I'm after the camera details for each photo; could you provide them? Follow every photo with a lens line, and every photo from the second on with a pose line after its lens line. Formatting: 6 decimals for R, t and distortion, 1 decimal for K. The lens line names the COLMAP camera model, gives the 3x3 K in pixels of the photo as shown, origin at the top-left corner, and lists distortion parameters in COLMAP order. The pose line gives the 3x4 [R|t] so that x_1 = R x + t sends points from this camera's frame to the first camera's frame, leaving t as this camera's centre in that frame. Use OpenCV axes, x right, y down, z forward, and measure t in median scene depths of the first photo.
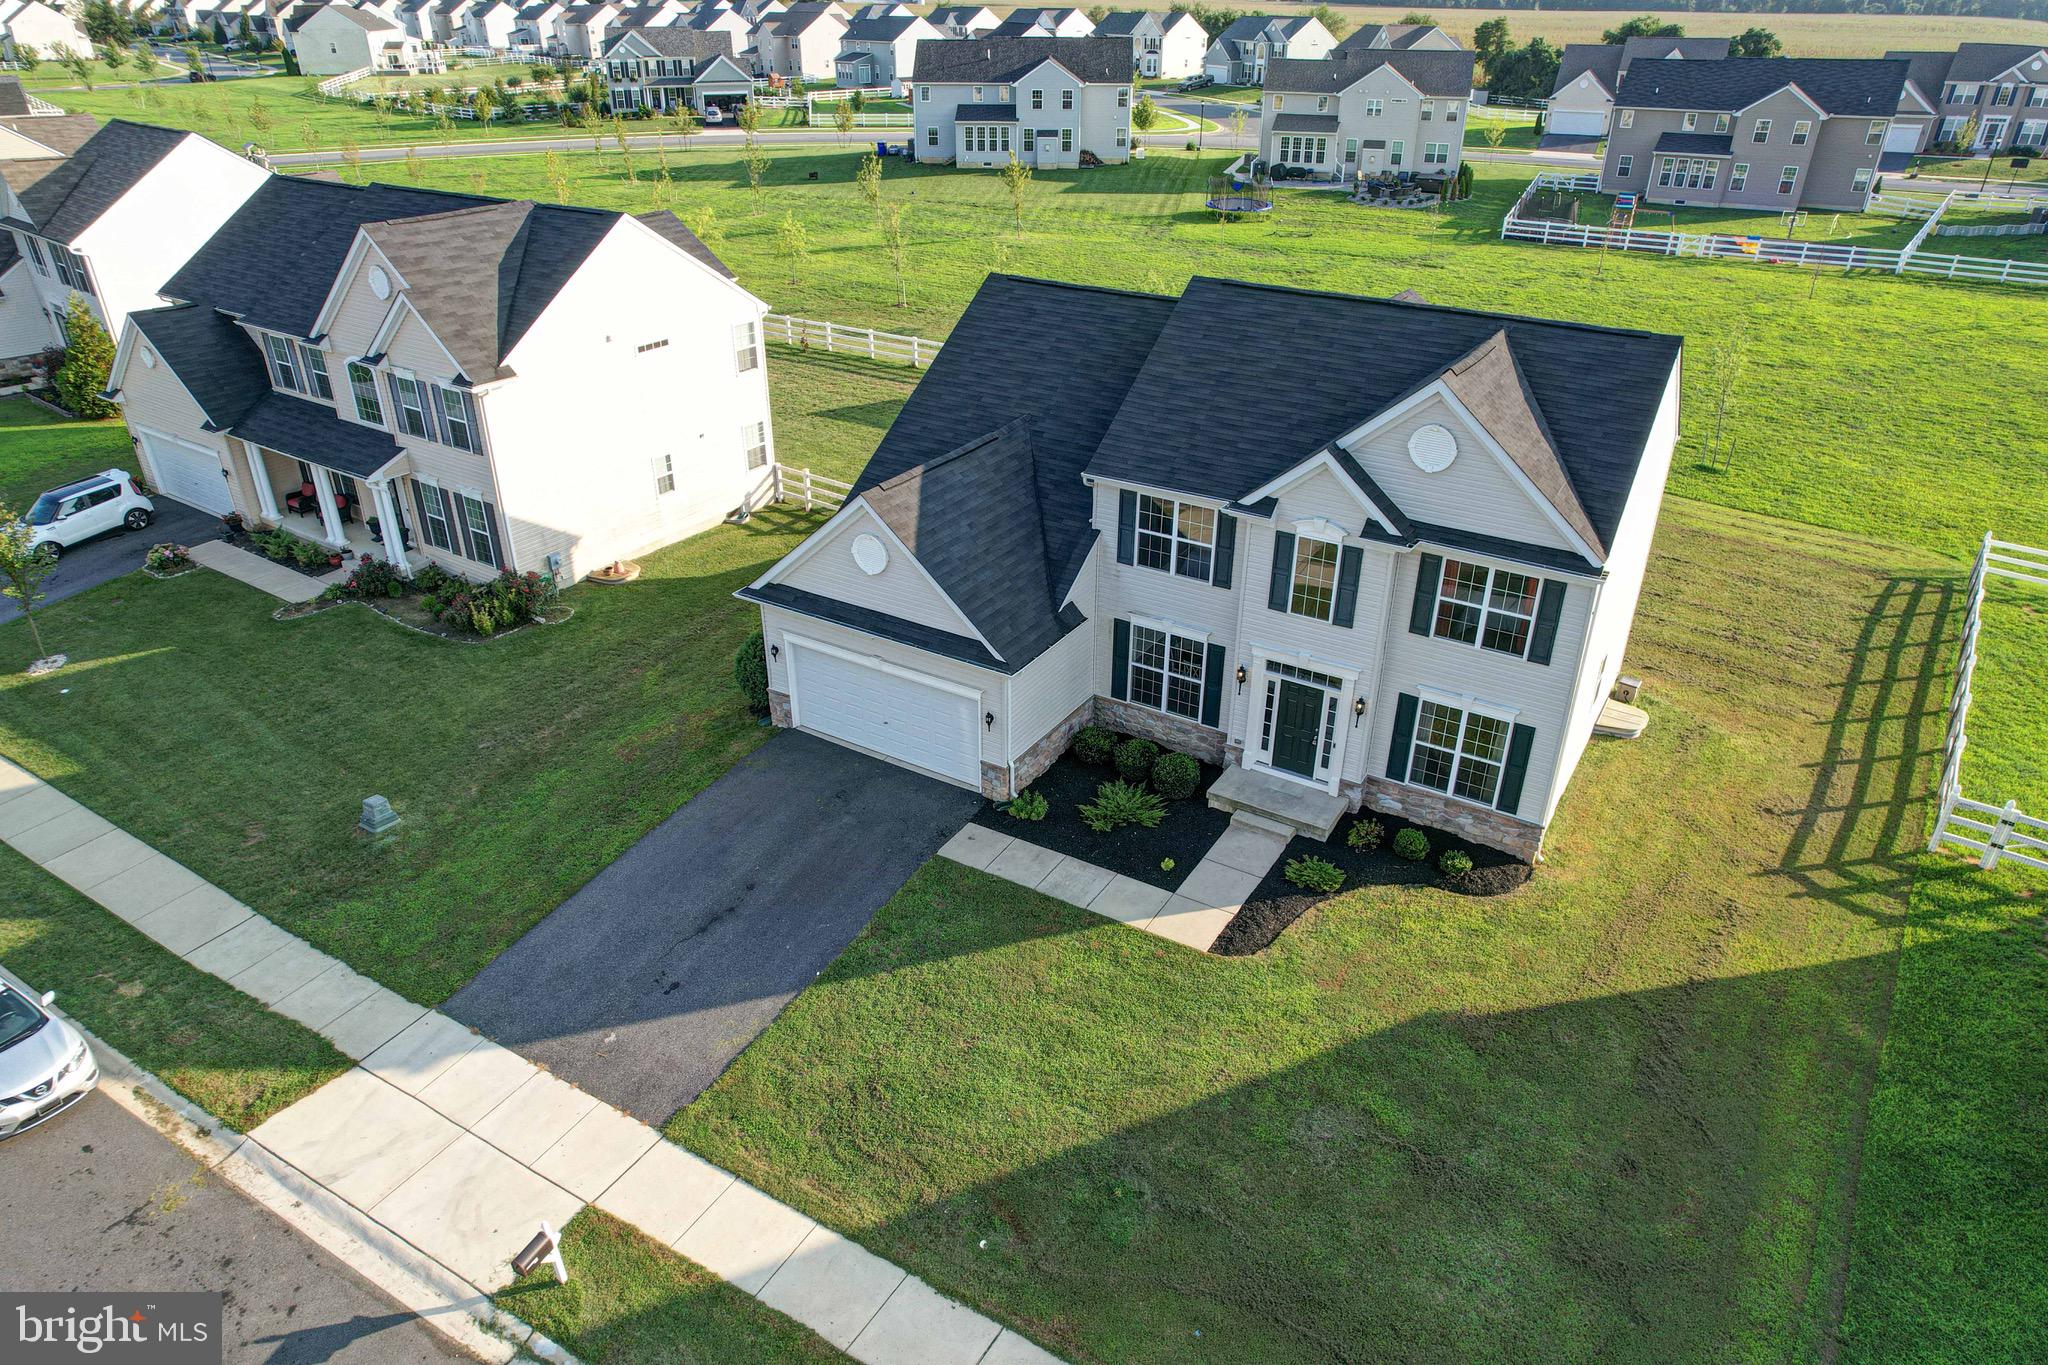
lens RADIAL K [[1324.7, 0, 1024.0], [0, 1324.7, 682.5], [0, 0, 1]] dist [-0.086879, 0.085262]
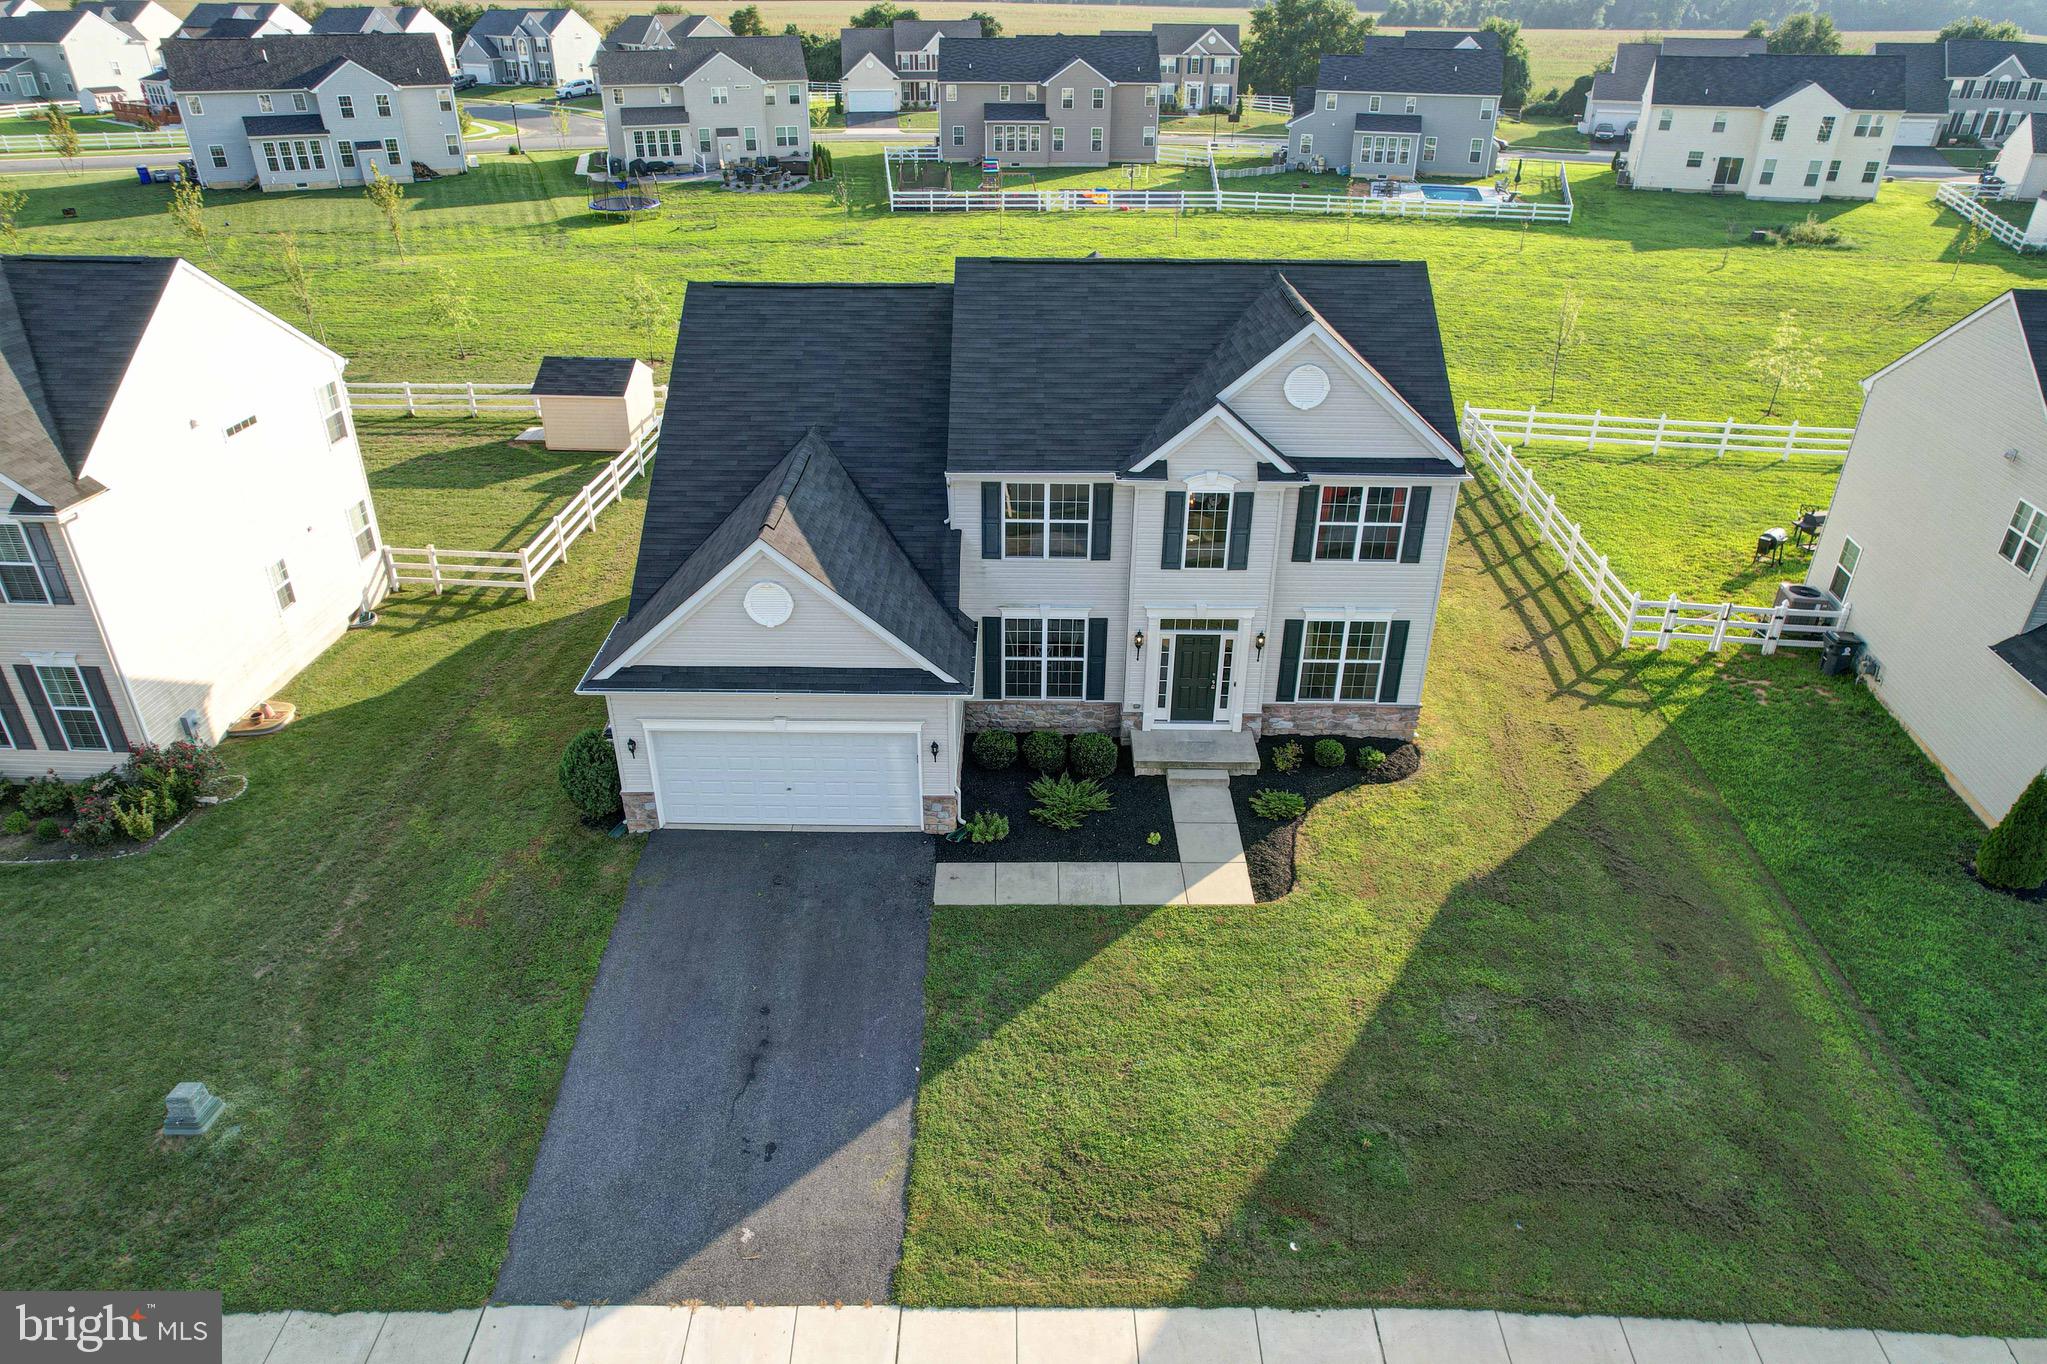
lens RADIAL K [[1315.6, 0, 1018.4], [0, 1315.6, 687.1], [0, 0, 1]] dist [-0.087094, 0.084008]
pose [[0.854339, -0.248076, 0.456687, -0.356228], [0.243577, 0.967366, 0.069813, -0.059389], [-0.459102, 0.051595, 0.886884, 0.142534]]
